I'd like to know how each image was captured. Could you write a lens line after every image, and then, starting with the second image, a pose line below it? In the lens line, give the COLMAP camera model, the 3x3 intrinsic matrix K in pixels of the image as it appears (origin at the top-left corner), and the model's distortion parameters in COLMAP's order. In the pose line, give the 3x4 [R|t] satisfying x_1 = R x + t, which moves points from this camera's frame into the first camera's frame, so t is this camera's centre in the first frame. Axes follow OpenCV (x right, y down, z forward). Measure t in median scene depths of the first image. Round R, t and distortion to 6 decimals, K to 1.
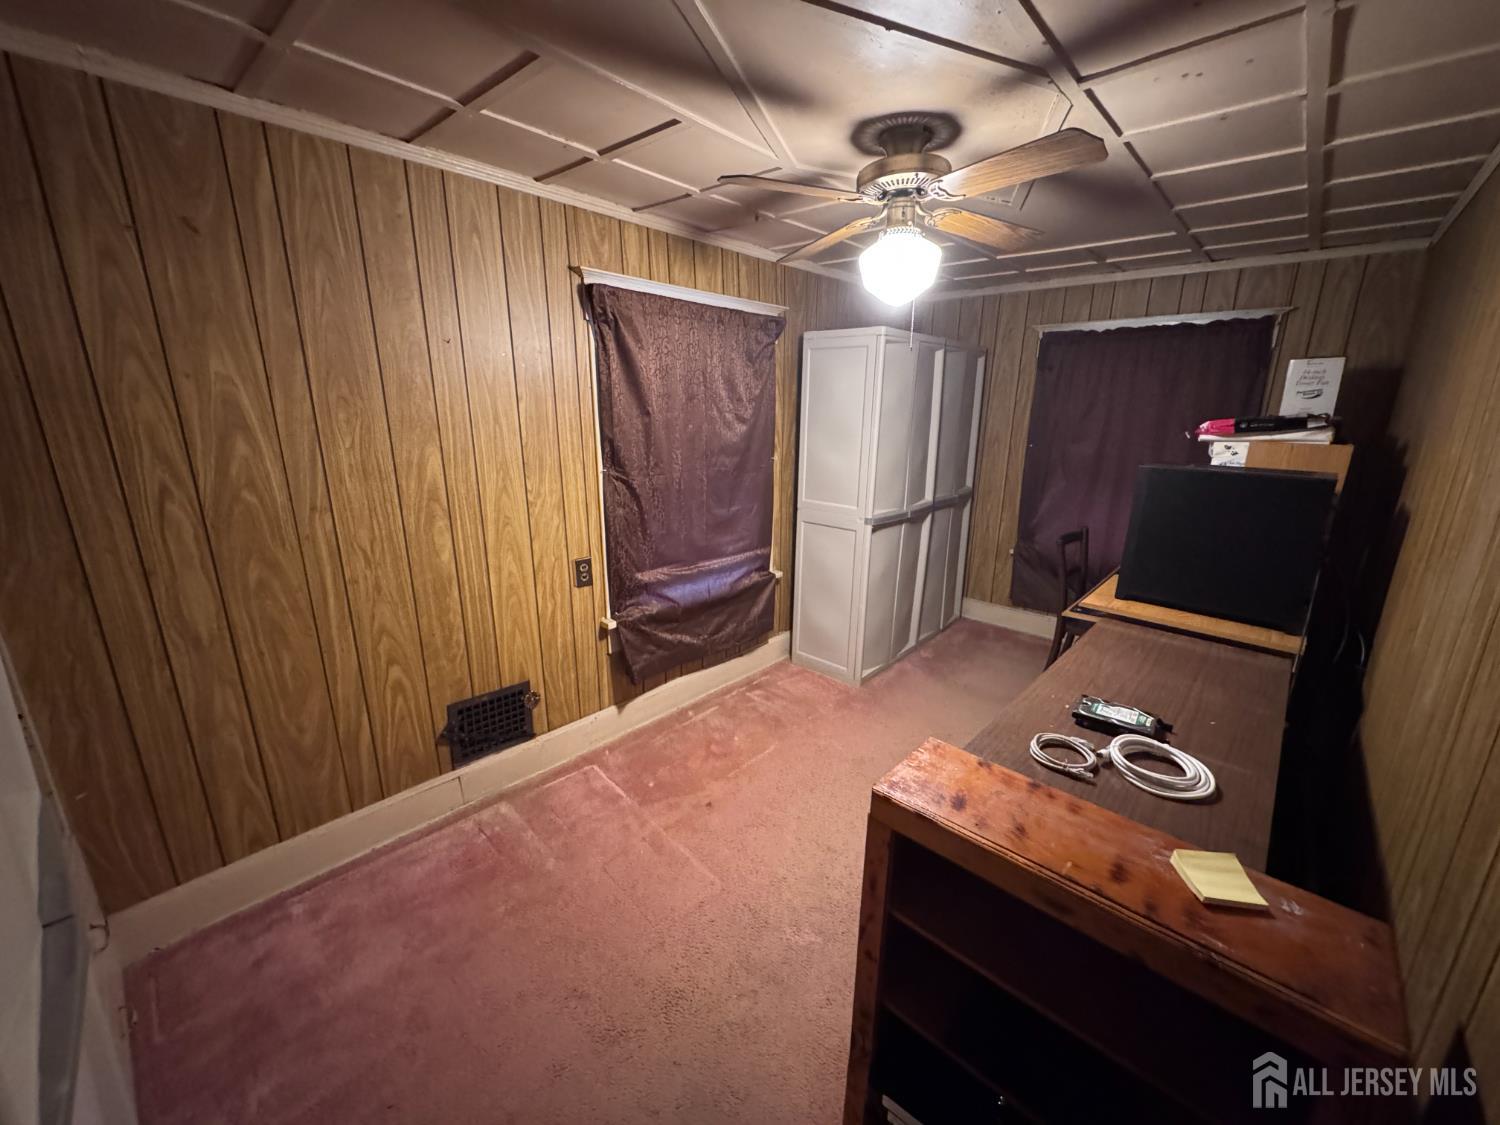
lens RADIAL K [[591.8, 0, 751.3], [0, 591.8, 562.2], [0, 0, 1]] dist [-0.001562, 0.000318]
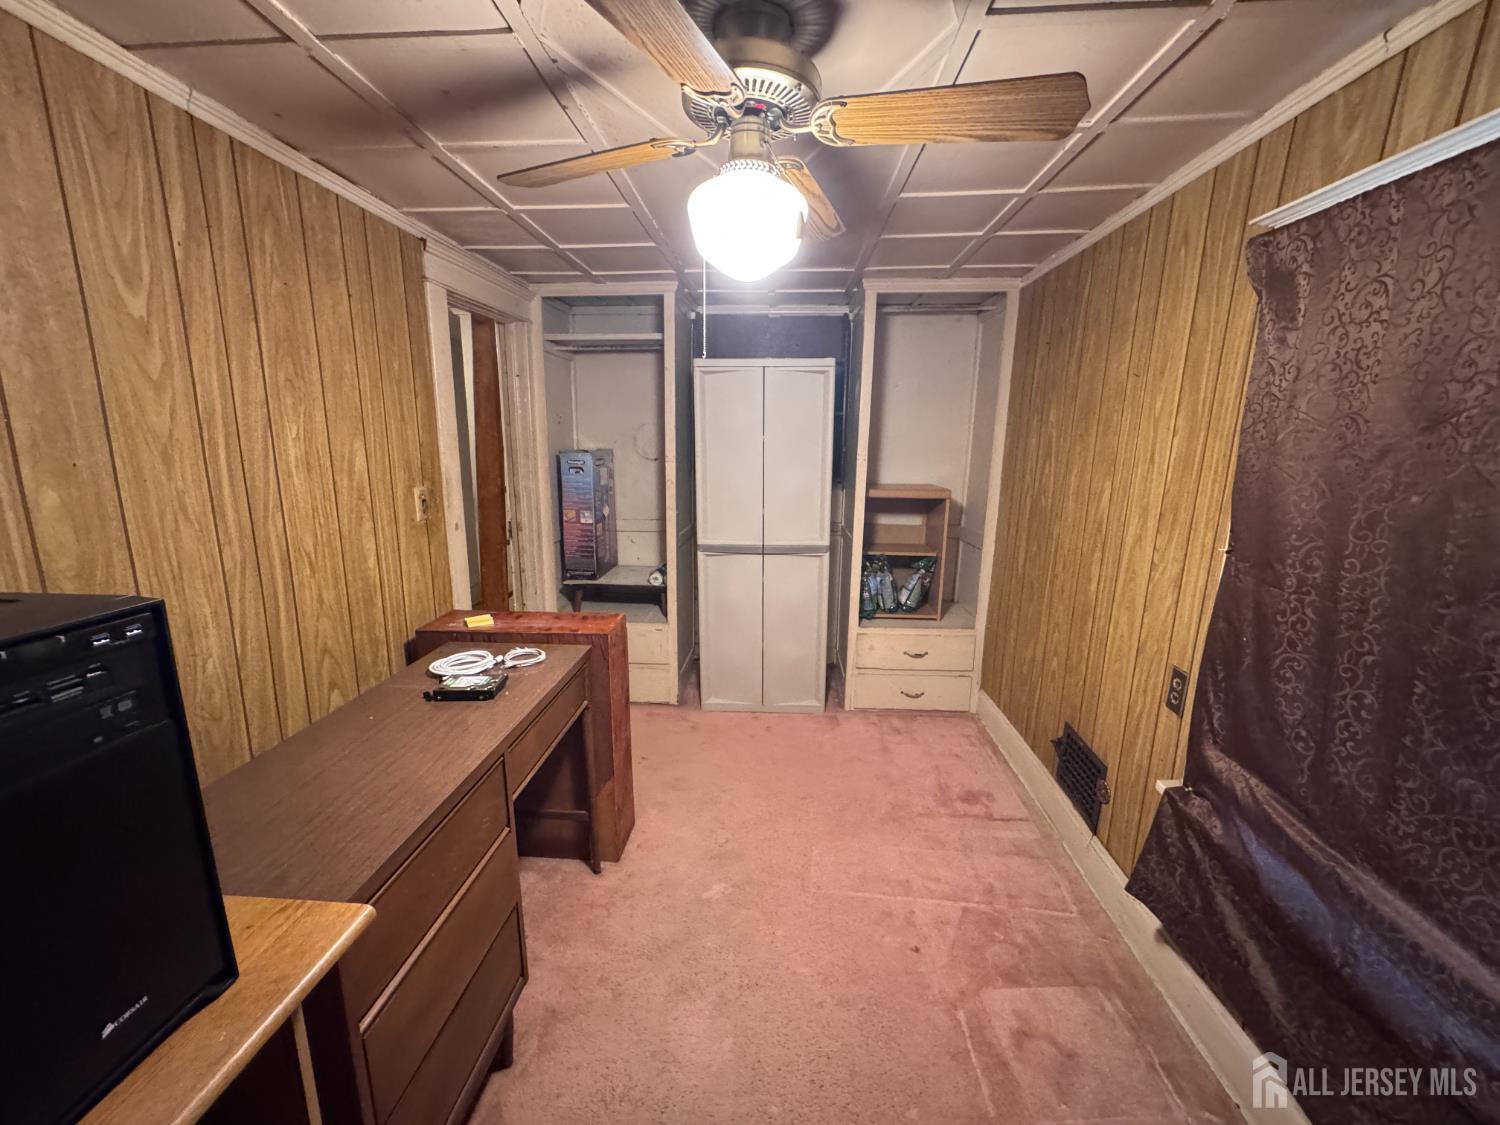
lens RADIAL K [[591.8, 0, 751.3], [0, 591.8, 562.2], [0, 0, 1]] dist [-0.001562, 0.000318]
pose [[-0.780976, 0.103905, -0.615858, 0.493755], [-0.183123, 0.904632, 0.384847, -0.289066], [0.597112, 0.413334, -0.687468, 1.149956]]
